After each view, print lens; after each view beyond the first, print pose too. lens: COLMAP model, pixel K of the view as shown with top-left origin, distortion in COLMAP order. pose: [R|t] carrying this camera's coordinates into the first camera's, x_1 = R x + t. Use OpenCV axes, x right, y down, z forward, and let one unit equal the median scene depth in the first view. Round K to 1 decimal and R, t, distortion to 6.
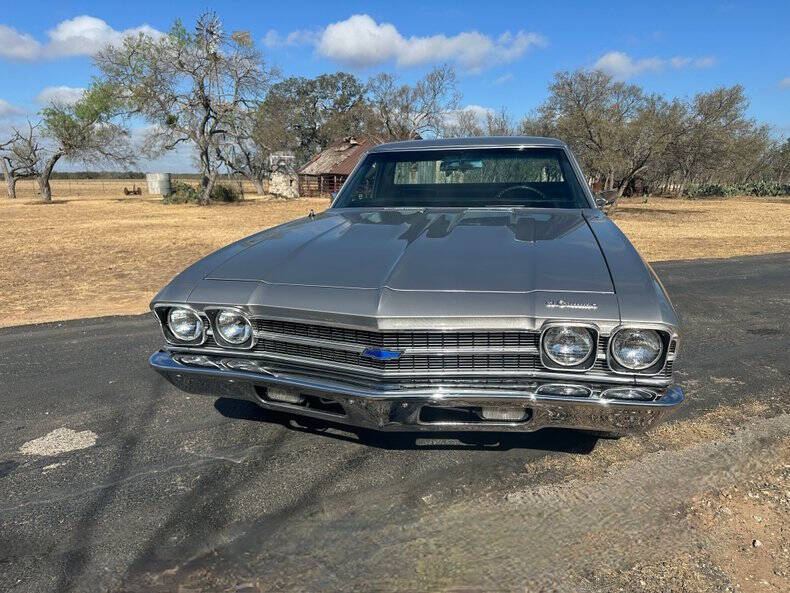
lens RADIAL K [[559.3, 0, 399.6], [0, 559.3, 299.4], [0, 0, 1]] dist [0.027679, -0.038391]
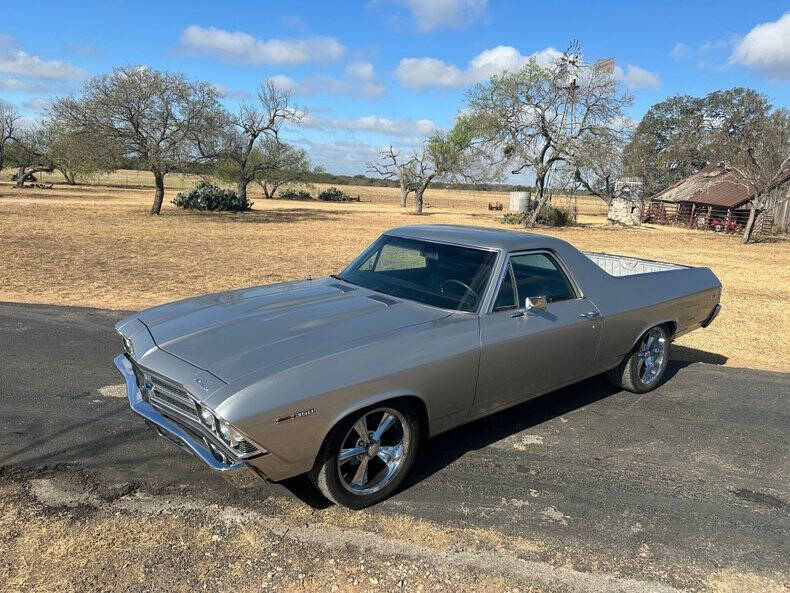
lens RADIAL K [[559.3, 0, 396.1], [0, 559.3, 294.0], [0, 0, 1]] dist [0.027679, -0.038391]
pose [[0.789437, 0.159892, -0.592641, 0.106390], [-0.180309, 0.983290, 0.025103, -0.024631], [0.586752, 0.087042, 0.805075, 0.003919]]
